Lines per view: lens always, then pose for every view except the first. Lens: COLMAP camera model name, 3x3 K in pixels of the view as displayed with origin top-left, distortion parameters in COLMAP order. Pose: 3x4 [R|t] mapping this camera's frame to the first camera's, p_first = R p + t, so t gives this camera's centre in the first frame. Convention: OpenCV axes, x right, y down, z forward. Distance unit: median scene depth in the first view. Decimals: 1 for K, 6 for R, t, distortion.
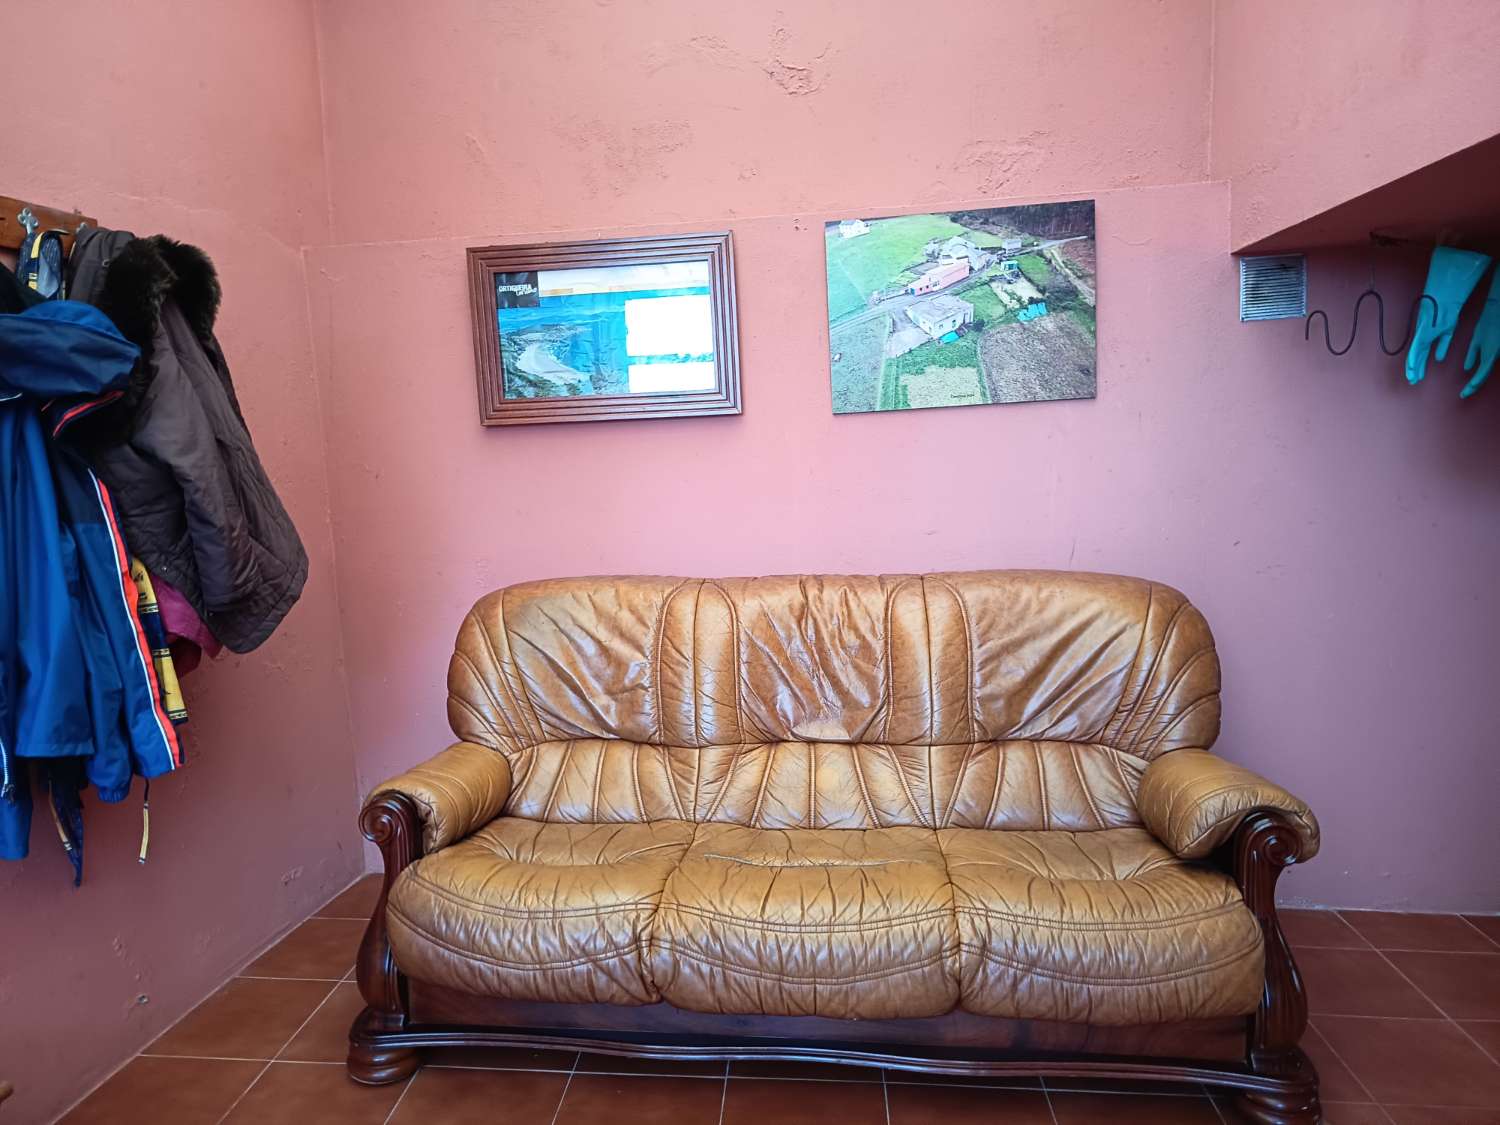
lens RADIAL K [[1042.8, 0, 711.1], [0, 1042.8, 571.0], [0, 0, 1]] dist [0.049735, -0.045468]
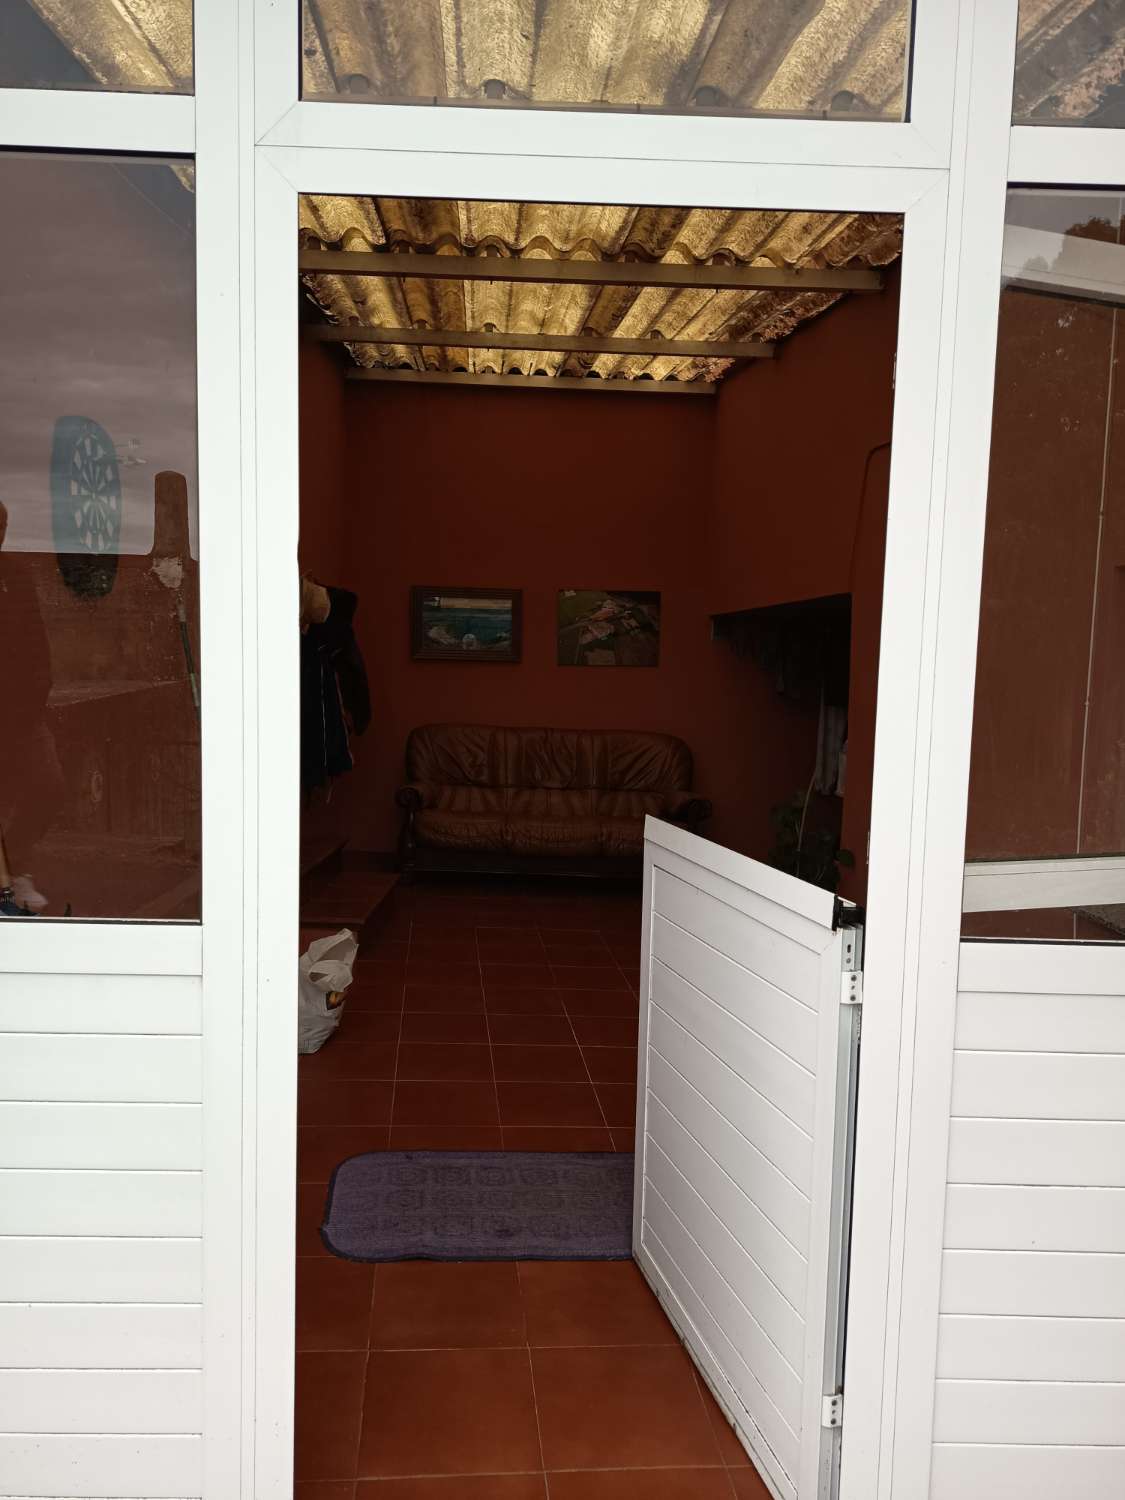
lens RADIAL K [[1042.8, 0, 561.1], [0, 1042.8, 750.8], [0, 0, 1]] dist [0.049735, -0.045468]
pose [[0.975500, 0.058711, 0.212021, -0.426987], [-0.048820, 0.997474, -0.051593, 0.199120], [-0.214514, 0.039978, 0.975902, -1.550829]]
